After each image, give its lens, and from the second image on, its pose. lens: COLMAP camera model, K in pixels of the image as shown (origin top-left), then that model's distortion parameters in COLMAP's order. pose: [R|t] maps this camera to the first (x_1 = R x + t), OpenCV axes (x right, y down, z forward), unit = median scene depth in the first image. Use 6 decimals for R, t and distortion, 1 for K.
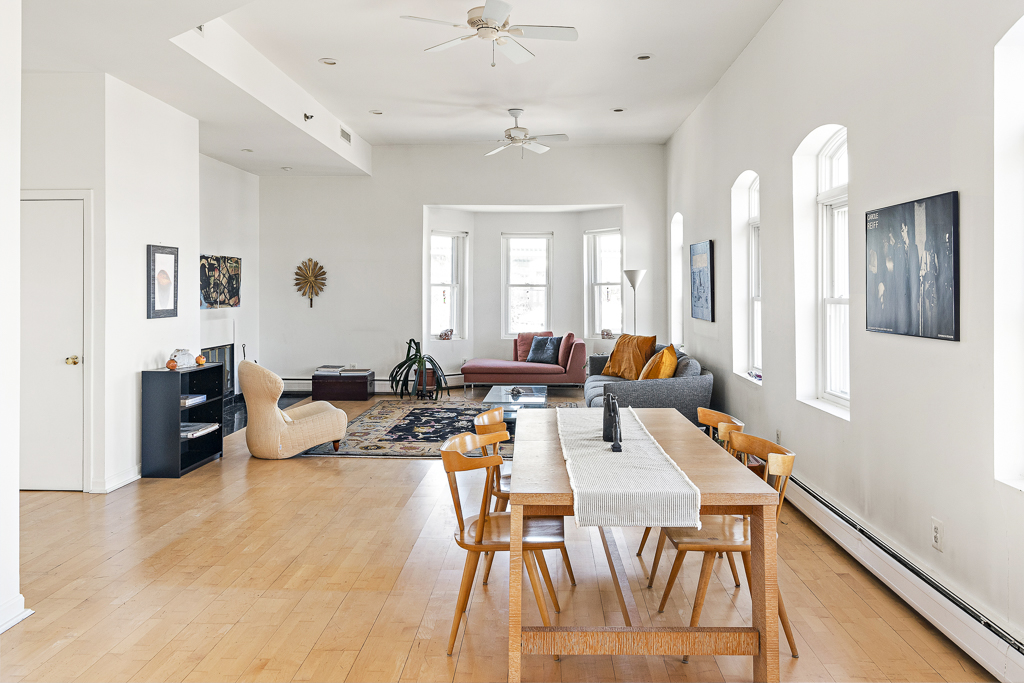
lens RADIAL K [[766.2, 0, 517.7], [0, 766.2, 328.0], [0, 0, 1]] dist [0.008429, -0.009664]
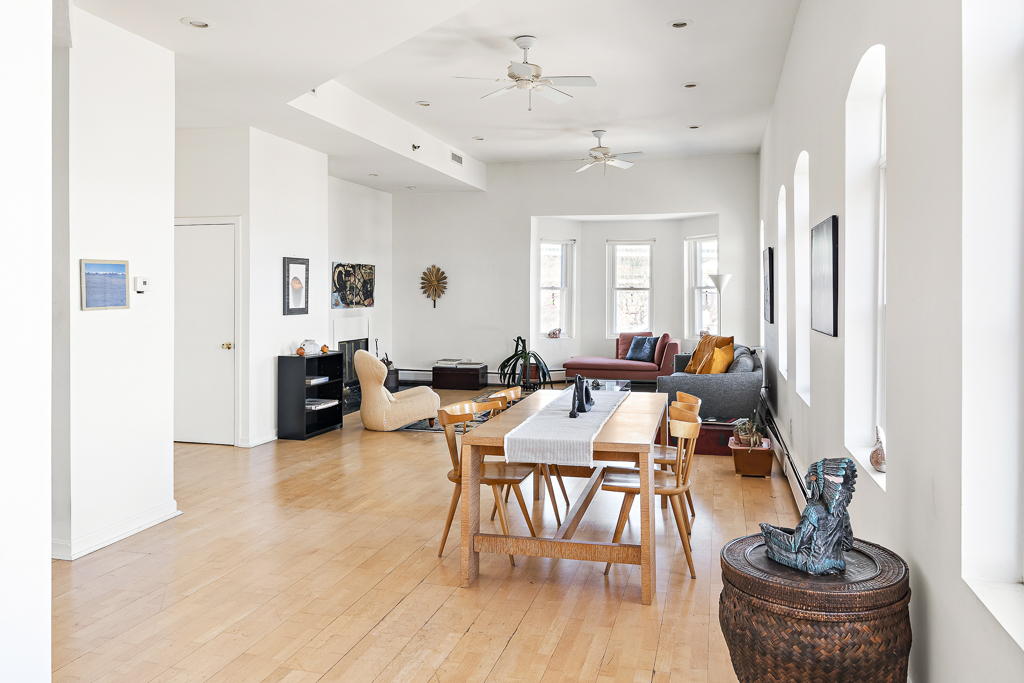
lens RADIAL K [[766.2, 0, 510.4], [0, 766.2, 344.5], [0, 0, 1]] dist [0.008429, -0.009664]
pose [[0.975125, 0.017153, -0.220991, 0.147178], [-0.013035, 0.999713, 0.020079, 0.005132], [0.221272, -0.016699, 0.975069, -0.140988]]
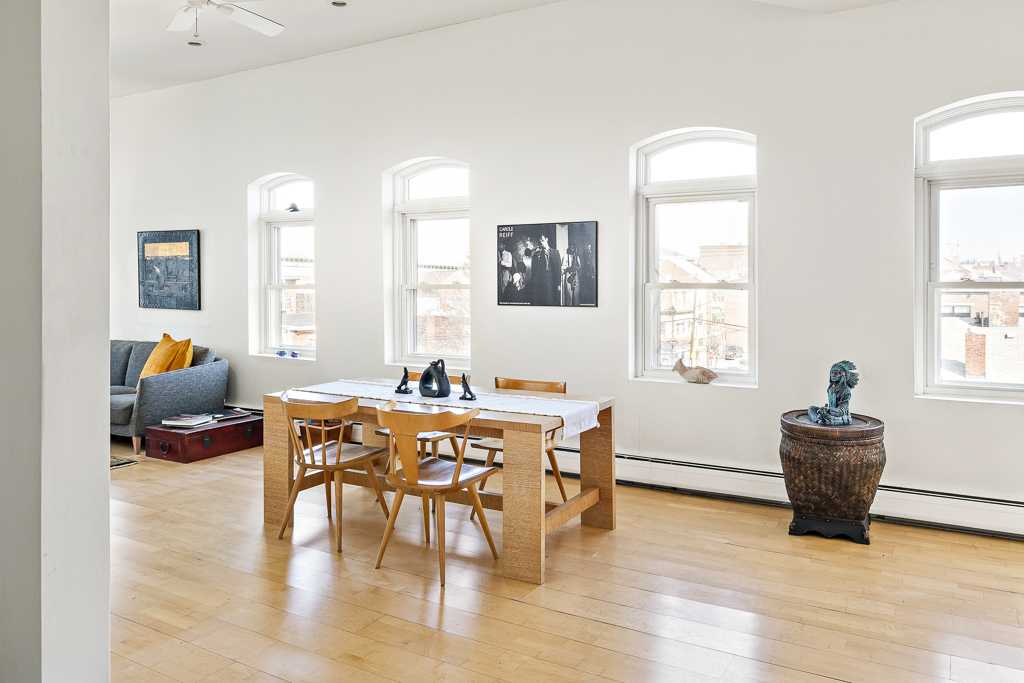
lens RADIAL K [[766.2, 0, 509.3], [0, 766.2, 338.3], [0, 0, 1]] dist [0.008429, -0.009664]
pose [[0.472456, -0.064122, 0.879019, -0.458905], [0.044083, 0.997821, 0.049094, -0.002787], [-0.880251, 0.015555, 0.474253, 0.150924]]
